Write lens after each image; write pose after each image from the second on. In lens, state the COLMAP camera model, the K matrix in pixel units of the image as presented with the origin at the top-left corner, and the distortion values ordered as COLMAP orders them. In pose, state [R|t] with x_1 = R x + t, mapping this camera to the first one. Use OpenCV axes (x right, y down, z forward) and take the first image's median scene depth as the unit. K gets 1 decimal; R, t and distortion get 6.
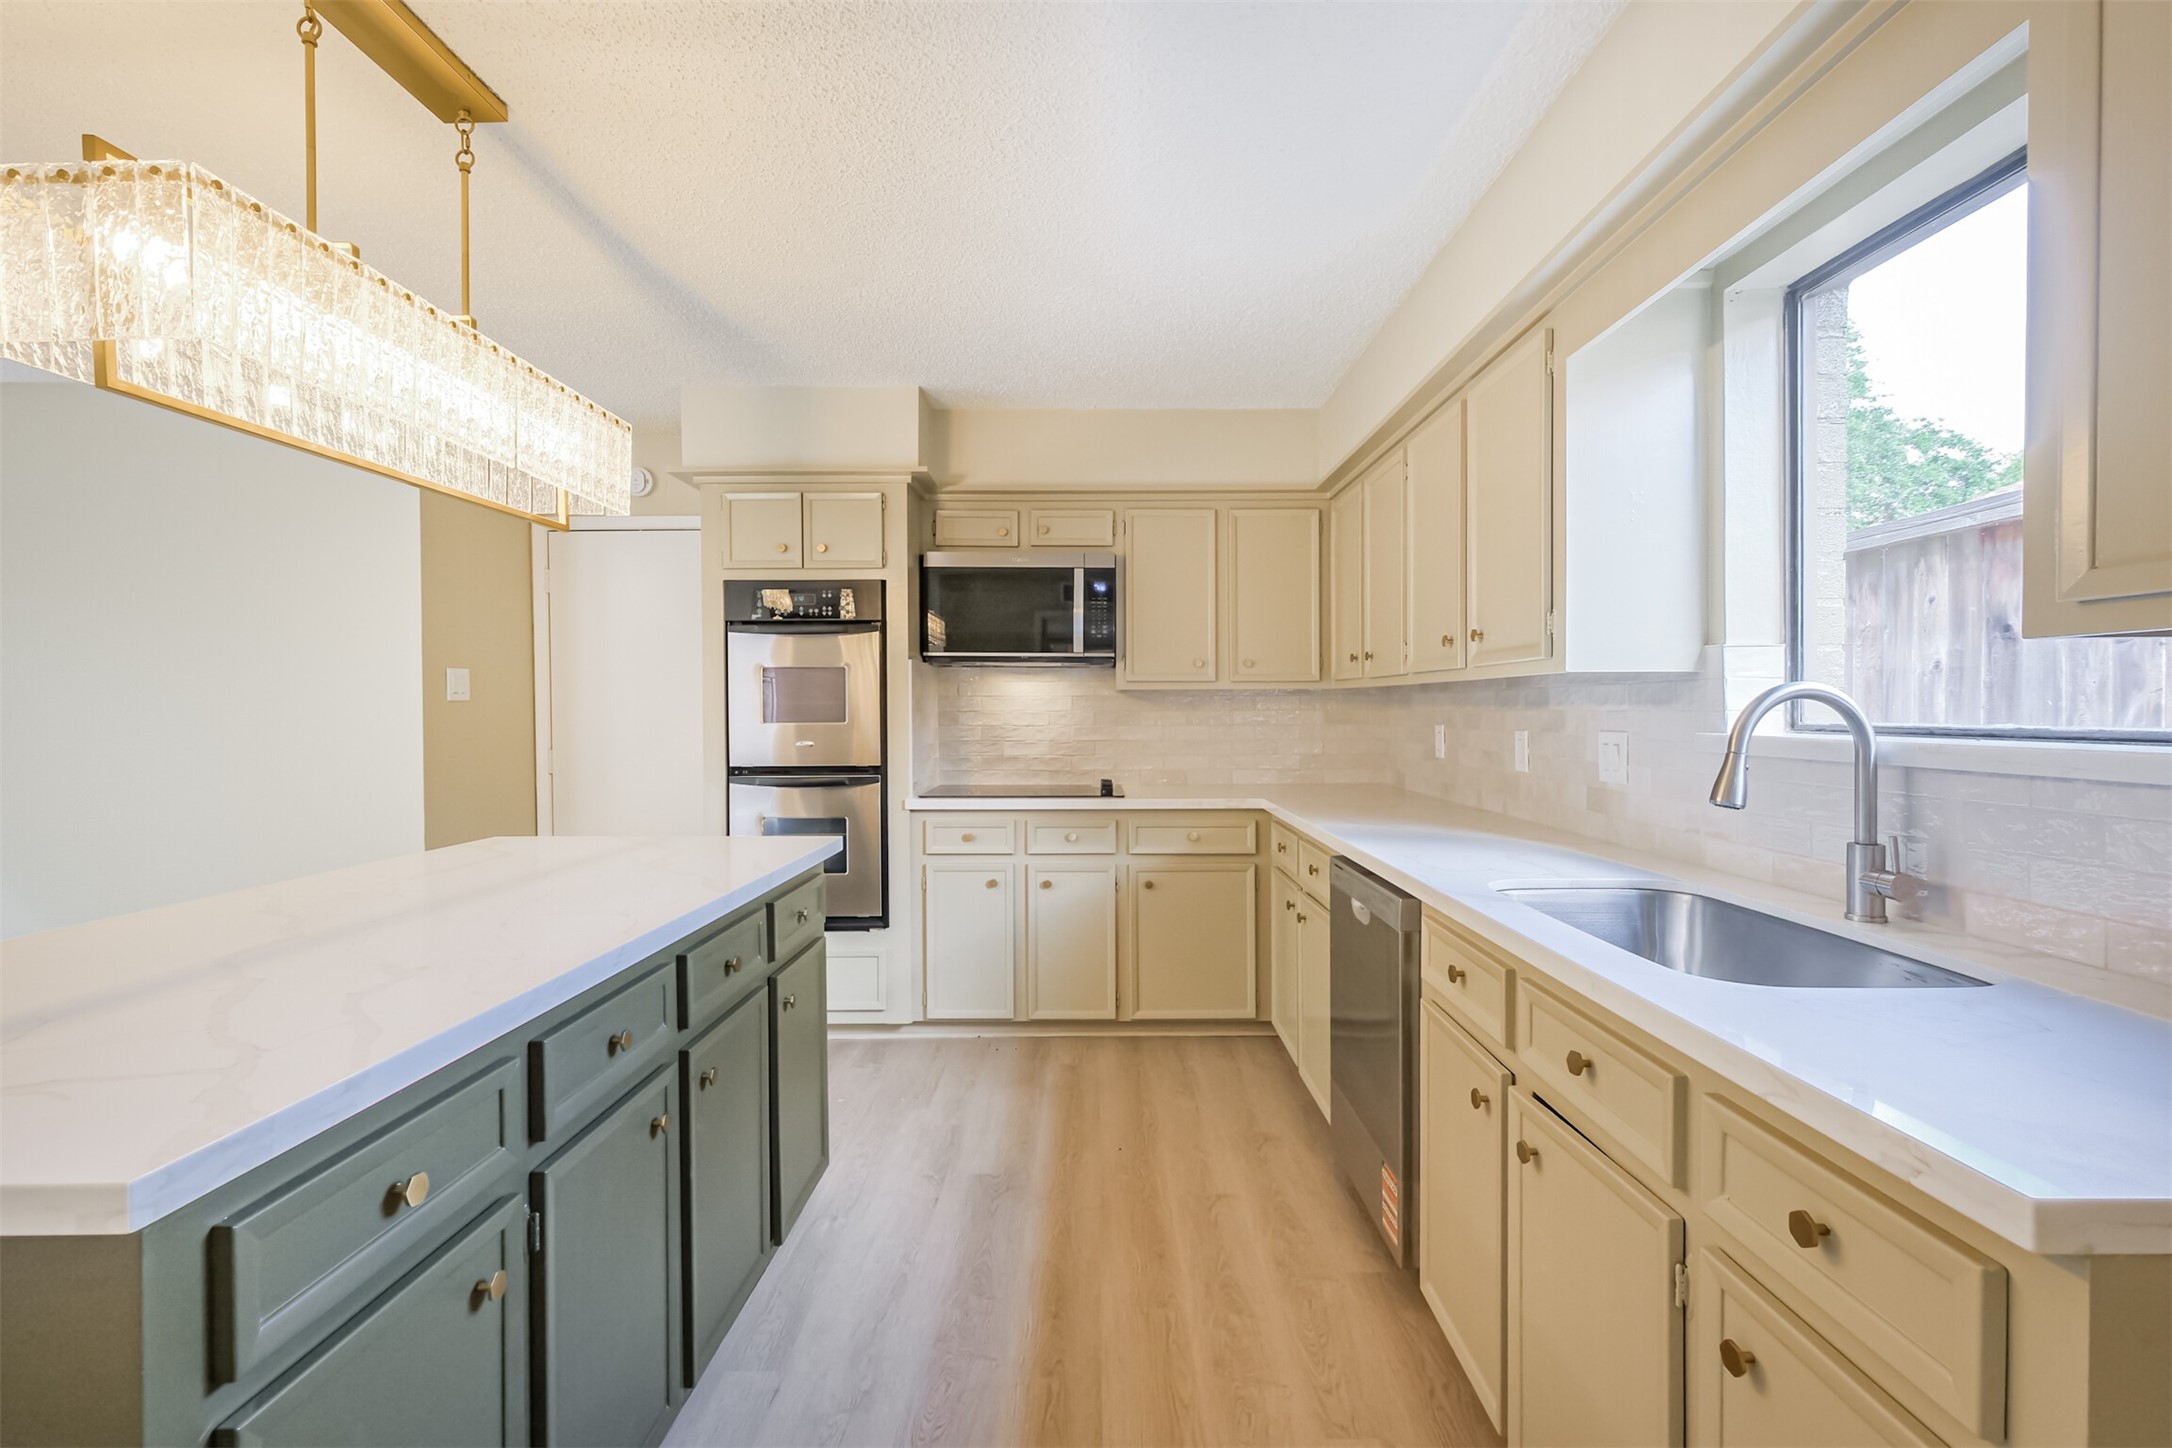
lens RADIAL K [[966.9, 0, 1086.0], [0, 966.9, 724.0], [0, 0, 1]] dist [0.002781, 0.001386]
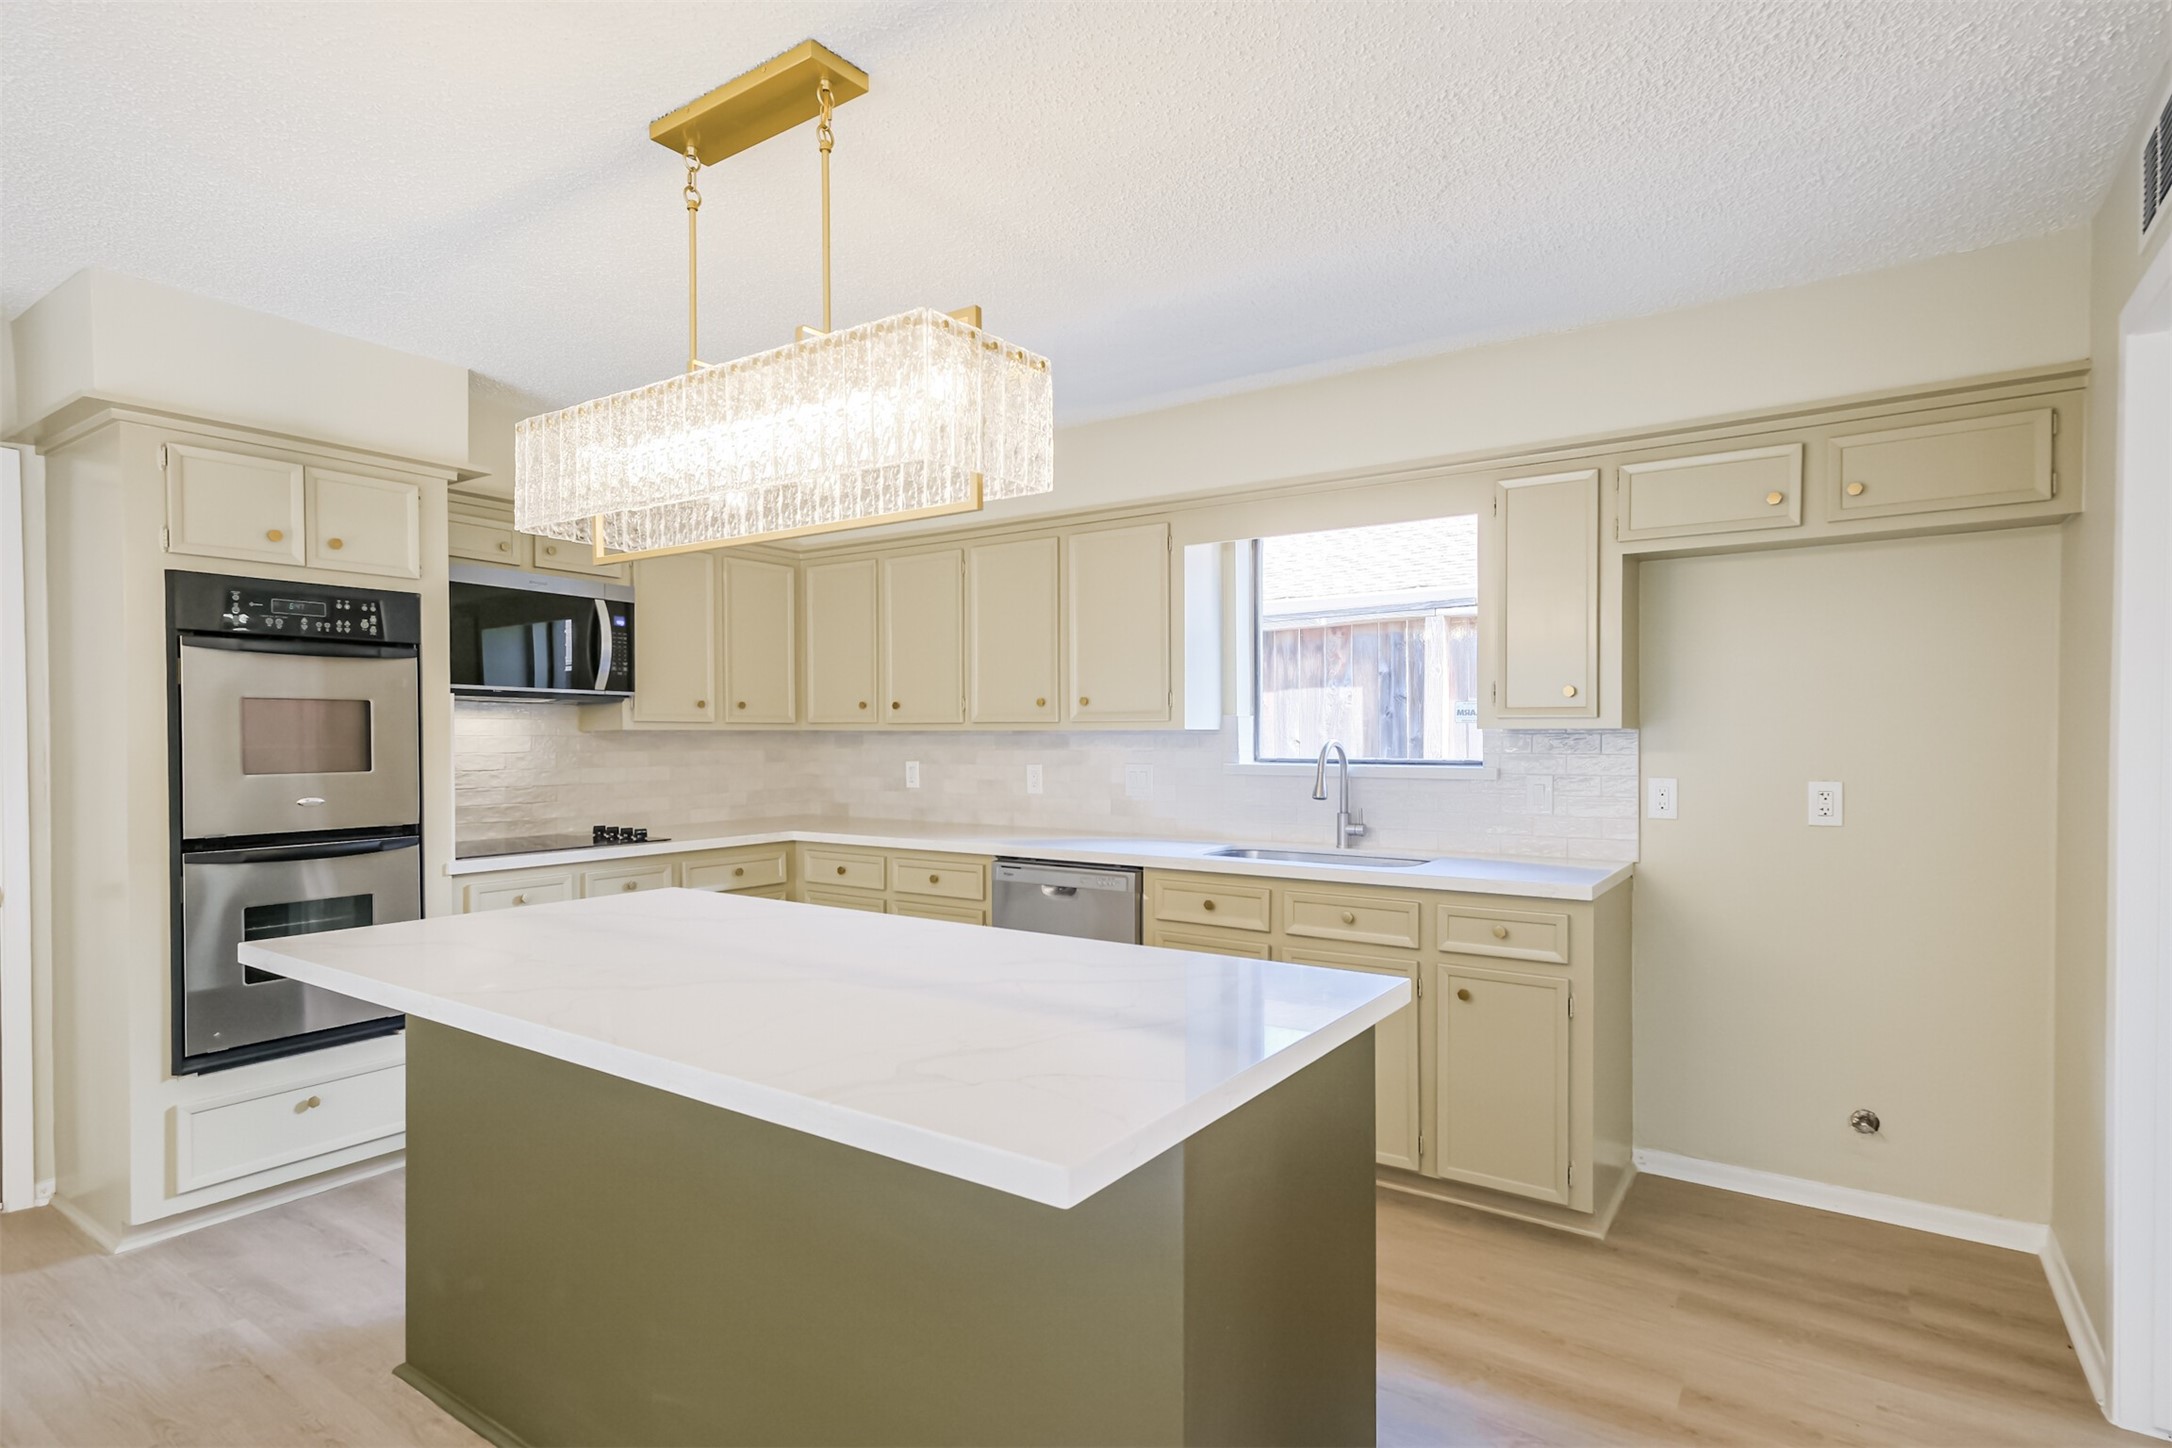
lens RADIAL K [[1060.2, 0, 1079.5], [0, 1060.2, 761.2], [0, 0, 1]] dist [0.002877, 0.000531]
pose [[0.584705, -0.017838, 0.811050, -0.608576], [0.013456, 0.999834, 0.012289, -0.012817], [-0.811135, 0.003728, 0.584848, 0.032238]]
